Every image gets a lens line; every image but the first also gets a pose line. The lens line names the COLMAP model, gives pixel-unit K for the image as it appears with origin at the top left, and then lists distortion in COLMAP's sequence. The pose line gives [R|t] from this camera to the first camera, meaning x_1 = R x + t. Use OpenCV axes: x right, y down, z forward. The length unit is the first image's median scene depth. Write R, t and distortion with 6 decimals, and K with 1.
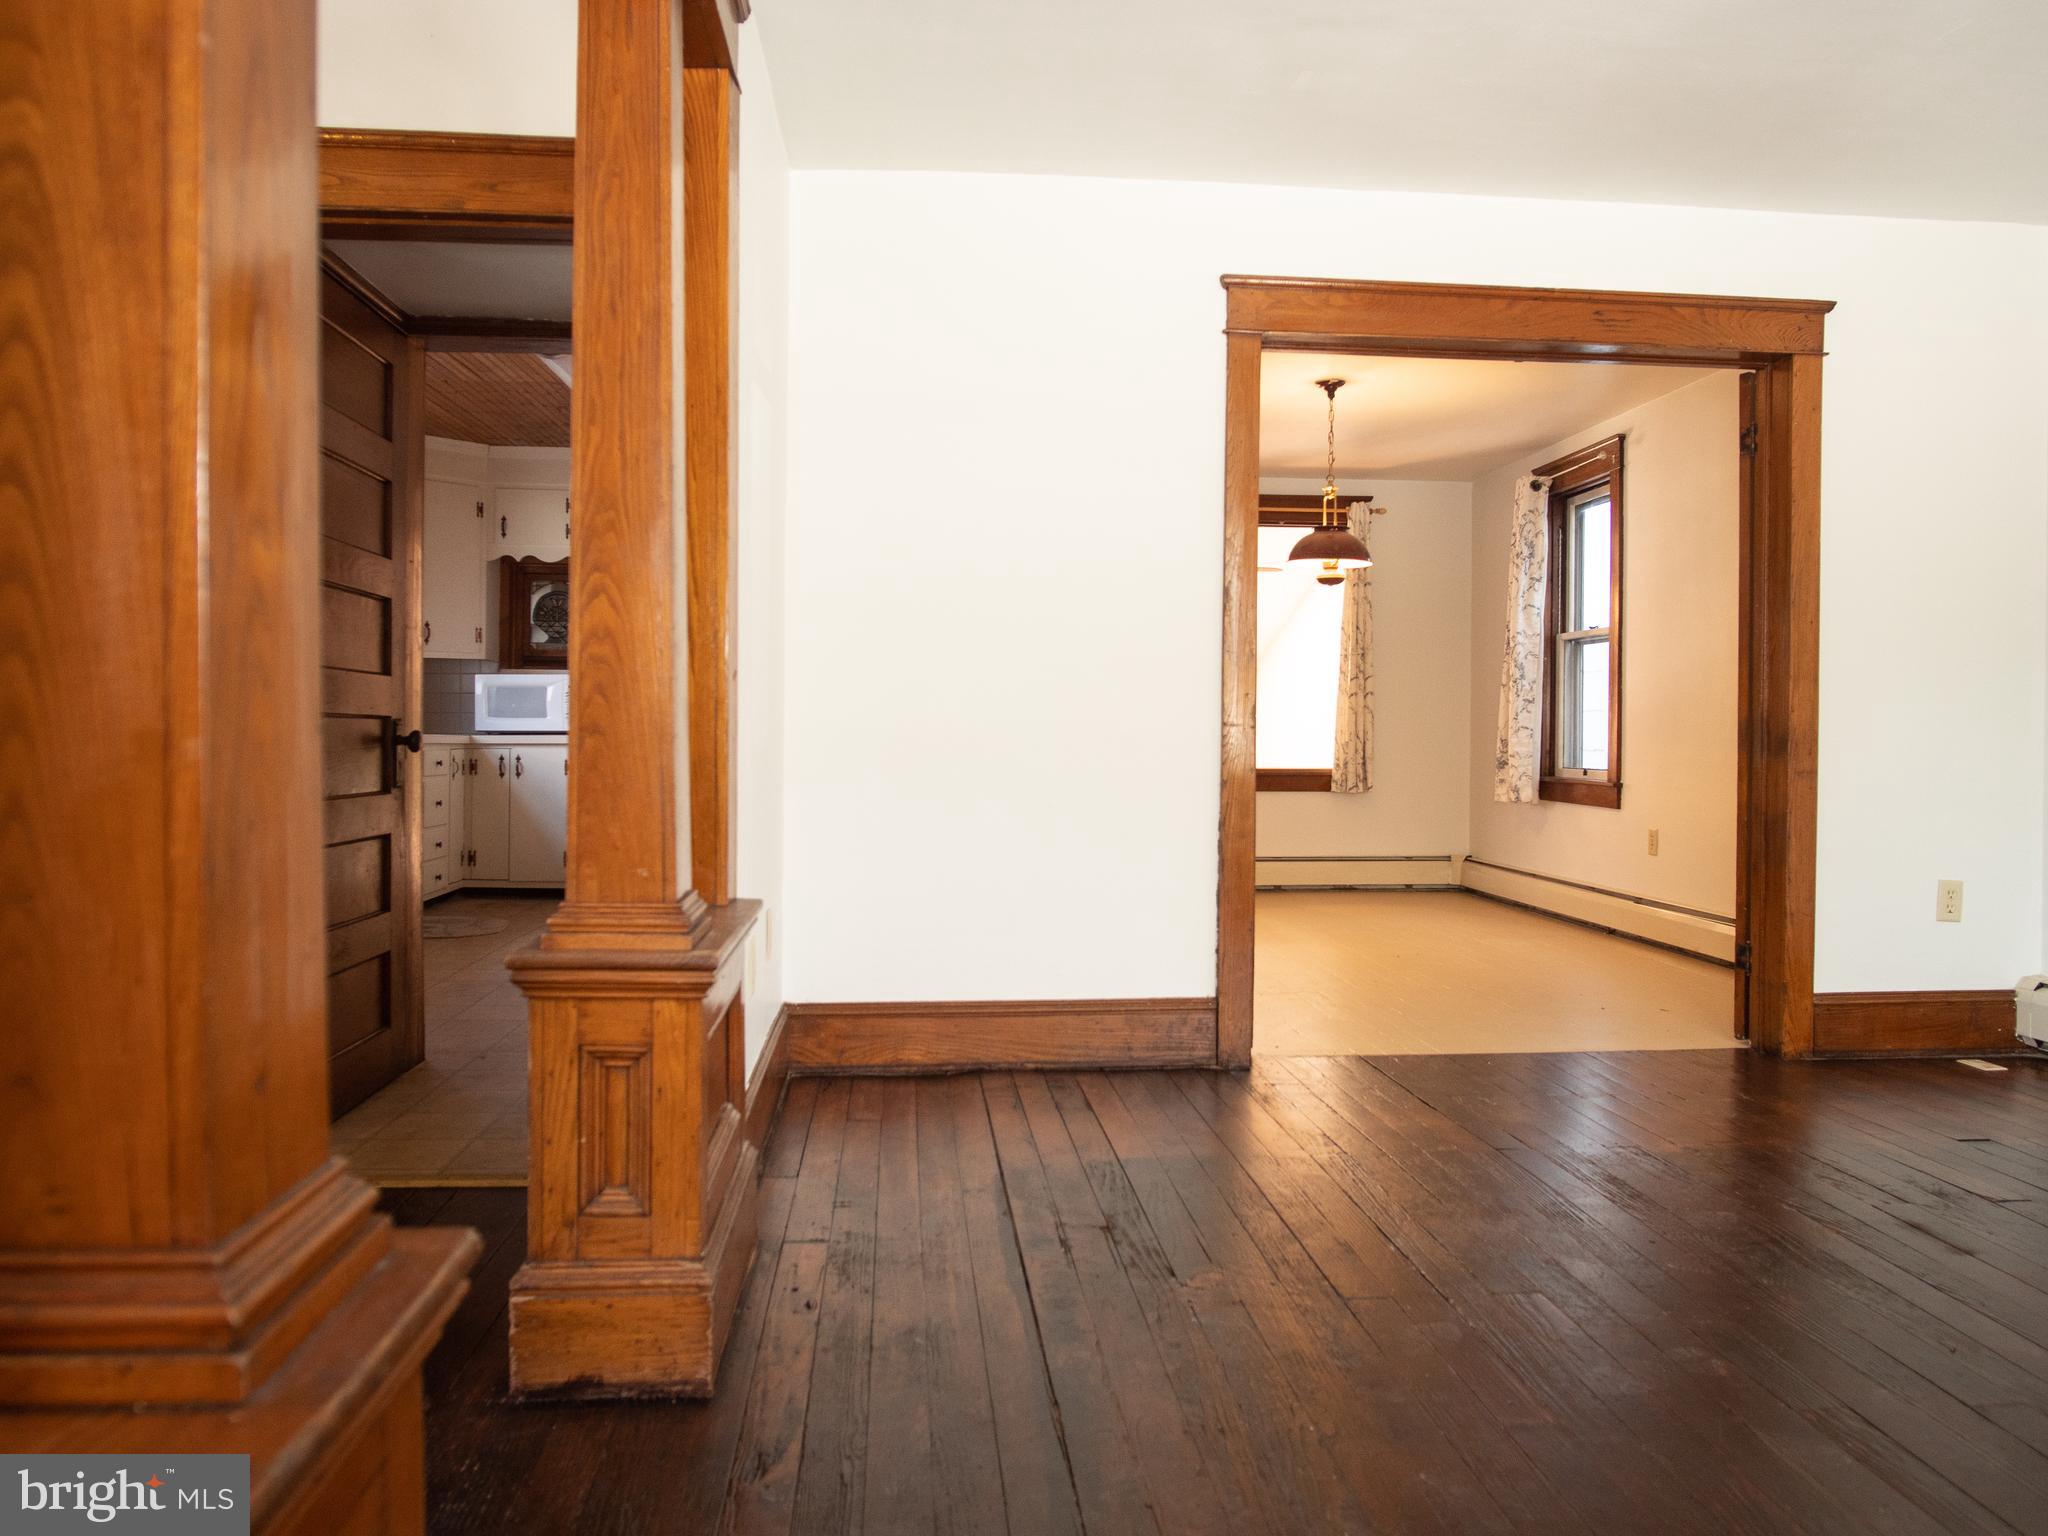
lens RADIAL K [[1497.0, 0, 1024.7], [0, 1497.0, 751.8], [0, 0, 1]] dist [-0.031675, 0.003910]
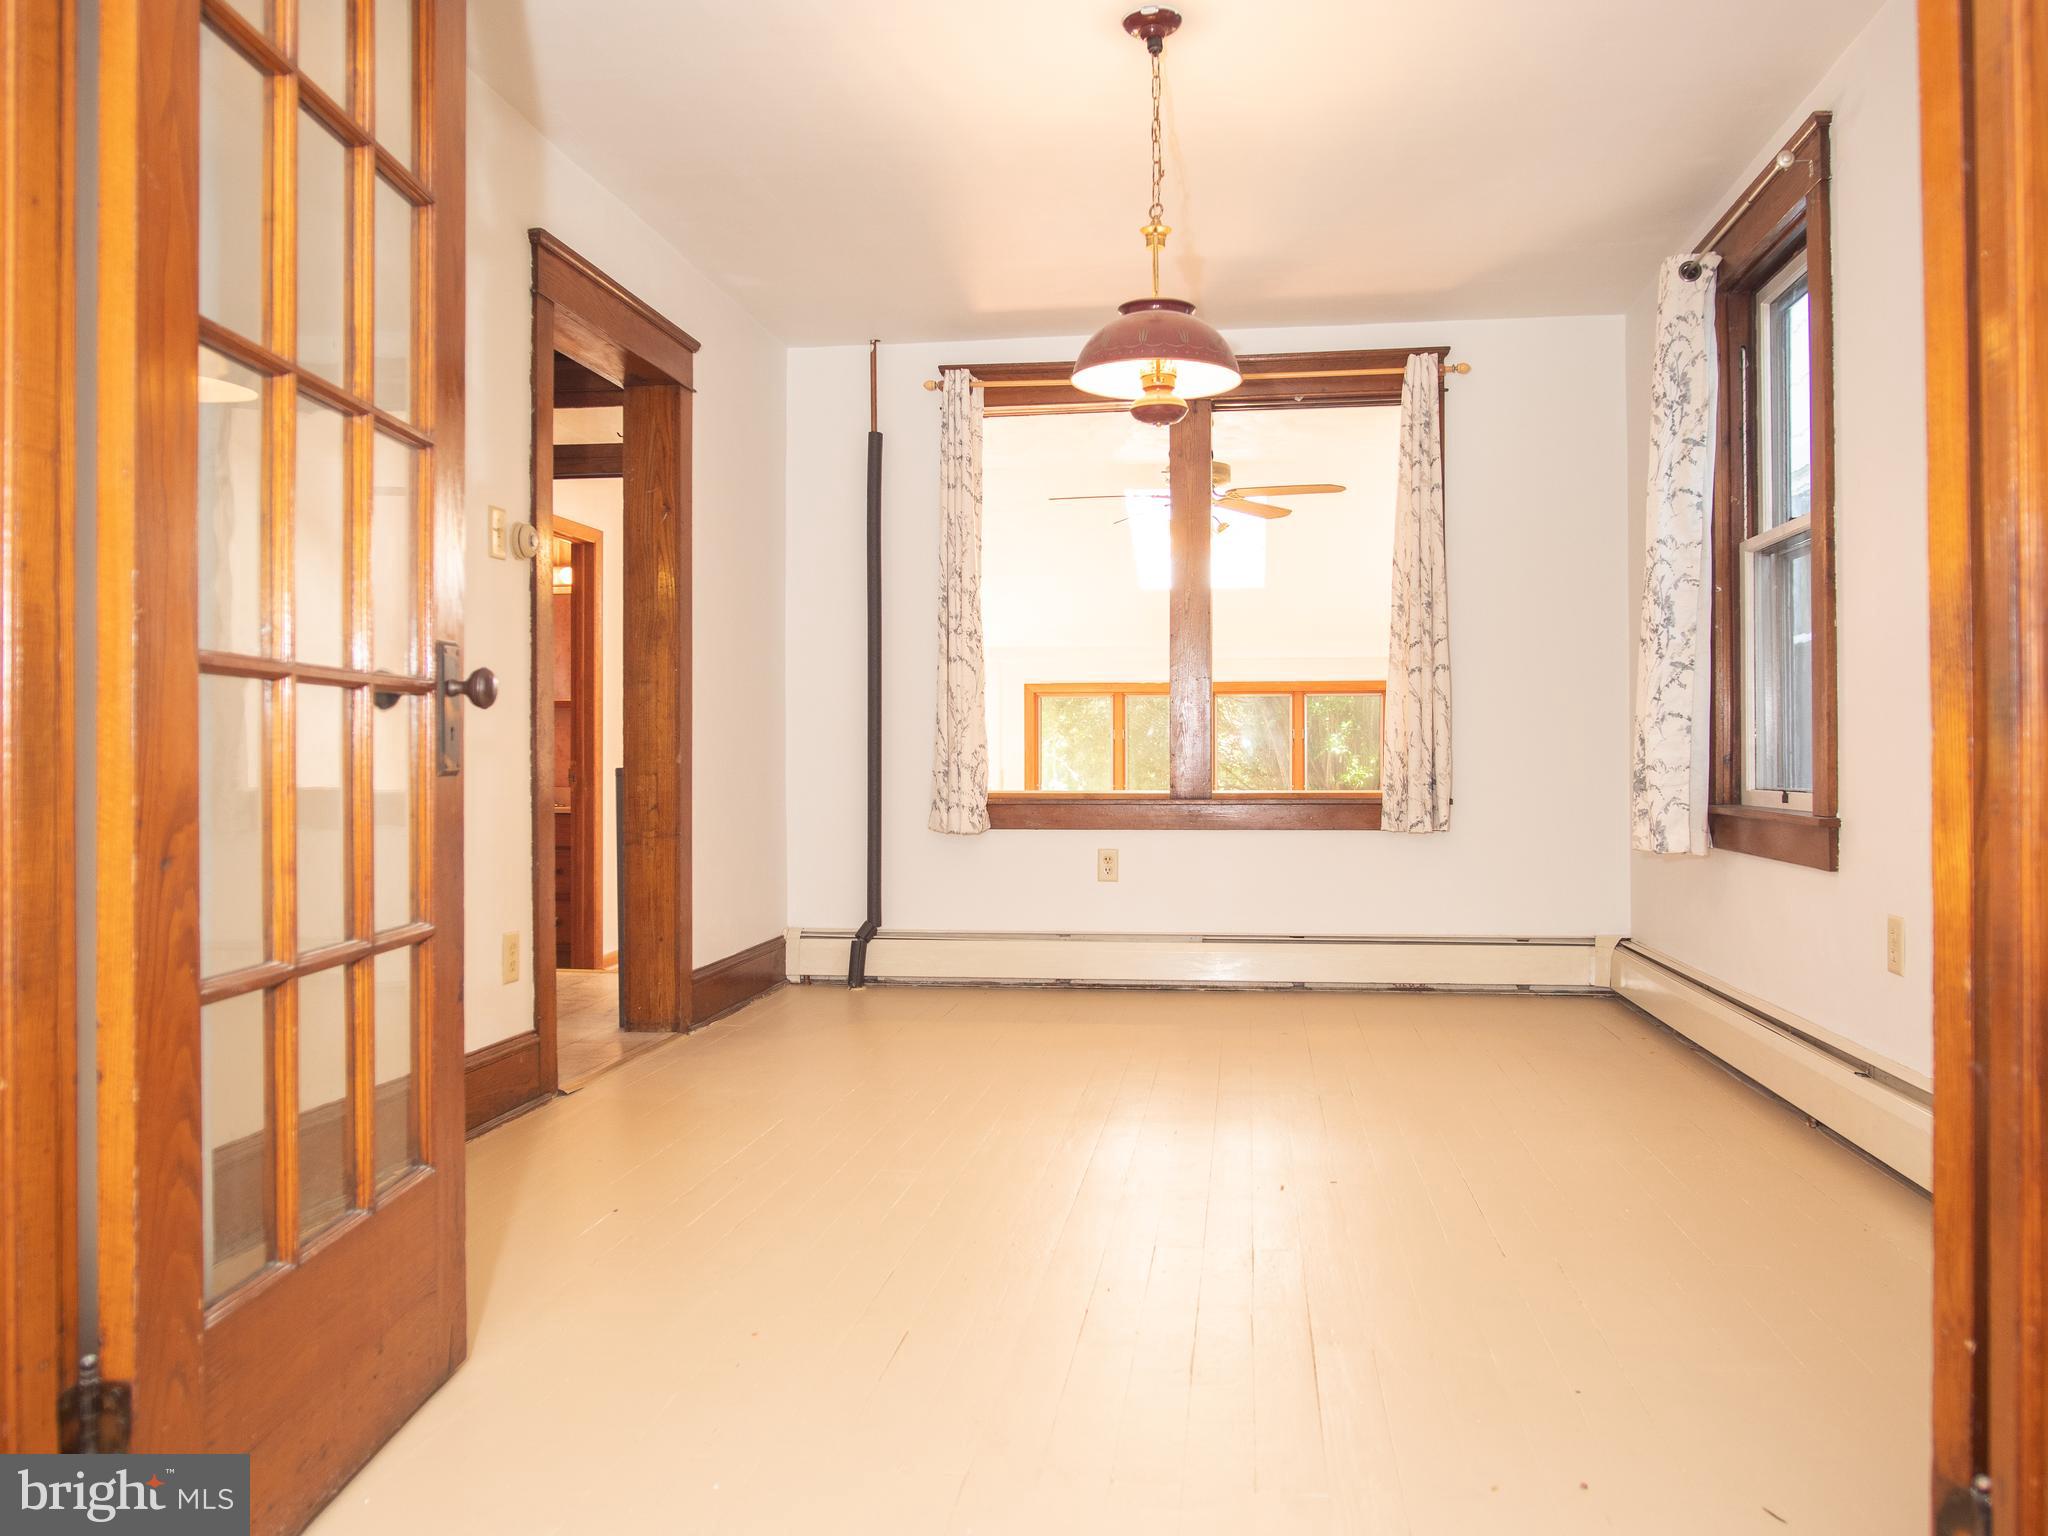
lens RADIAL K [[1497.0, 0, 1024.7], [0, 1497.0, 751.8], [0, 0, 1]] dist [-0.031675, 0.003910]
pose [[0.974723, -0.010958, -0.223149, 0.226215], [0.006851, 0.999793, -0.019169, 0.005926], [0.223313, 0.017156, 0.974596, 0.422366]]
